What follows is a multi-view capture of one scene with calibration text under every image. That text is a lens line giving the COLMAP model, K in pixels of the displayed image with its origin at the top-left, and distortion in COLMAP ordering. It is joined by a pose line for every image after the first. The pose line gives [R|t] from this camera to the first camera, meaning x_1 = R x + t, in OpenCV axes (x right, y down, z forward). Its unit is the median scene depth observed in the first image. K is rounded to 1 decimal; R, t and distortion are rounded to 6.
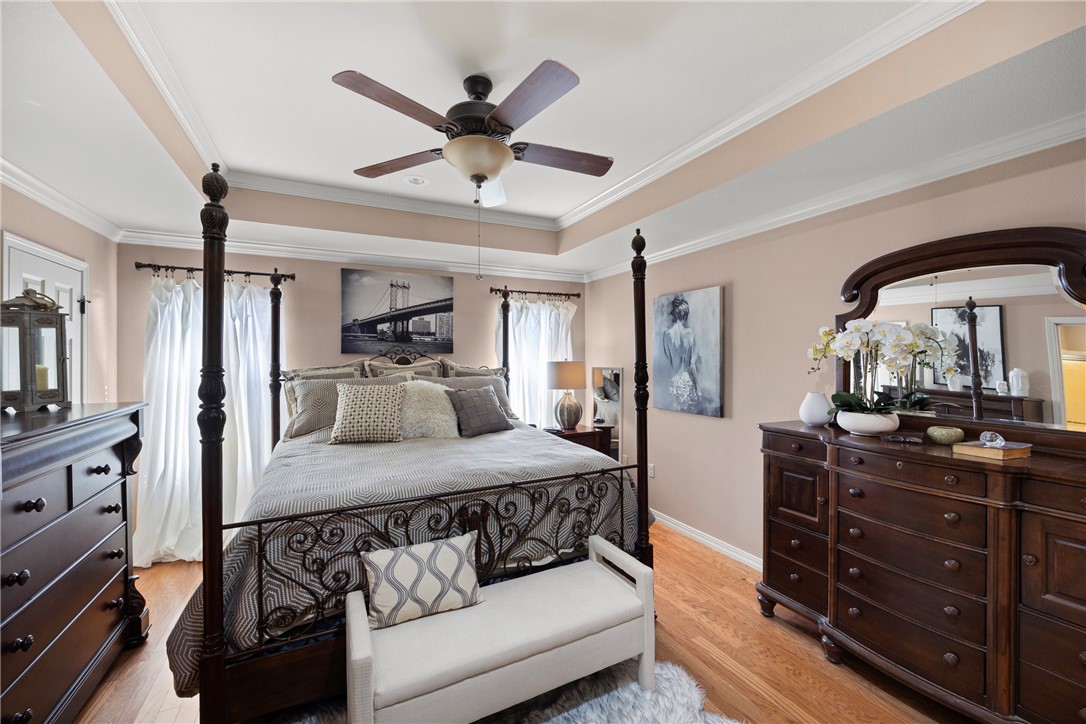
lens RADIAL K [[444.6, 0, 547.8], [0, 444.6, 358.4], [0, 0, 1]] dist [0.003390, -0.000115]
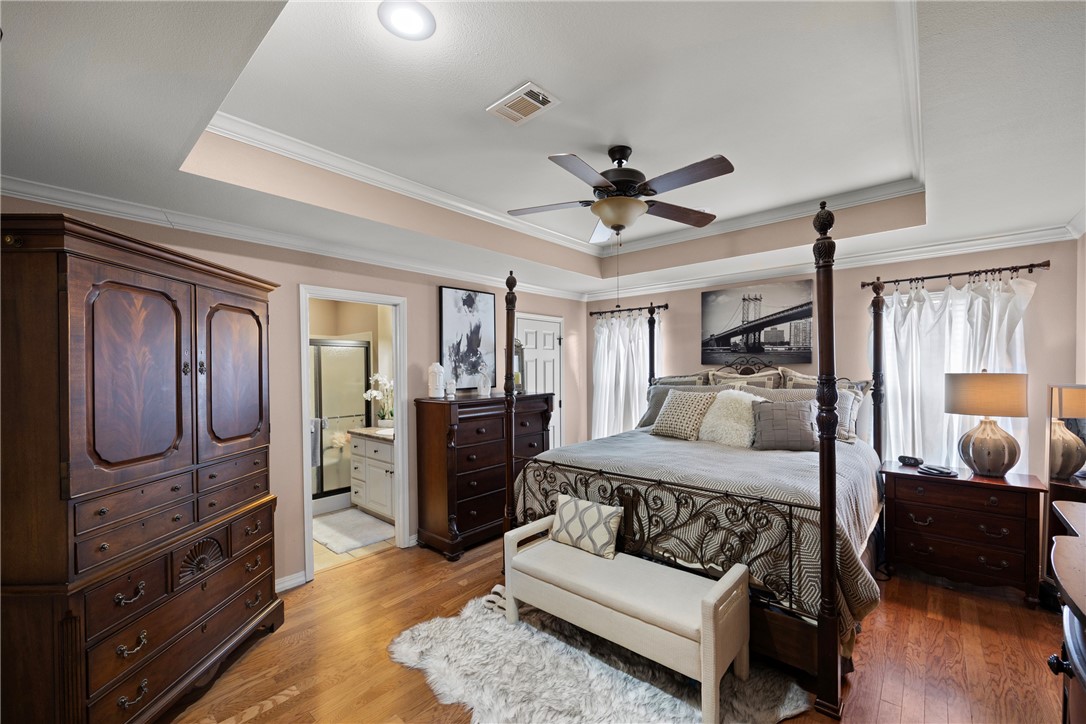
lens RADIAL K [[444.6, 0, 540.9], [0, 444.6, 373.2], [0, 0, 1]] dist [0.003390, -0.000115]
pose [[0.366125, 0.010833, -0.930503, 0.525277], [0.003645, 0.999908, 0.013075, -0.005729], [0.930559, -0.008178, 0.366052, 0.185364]]
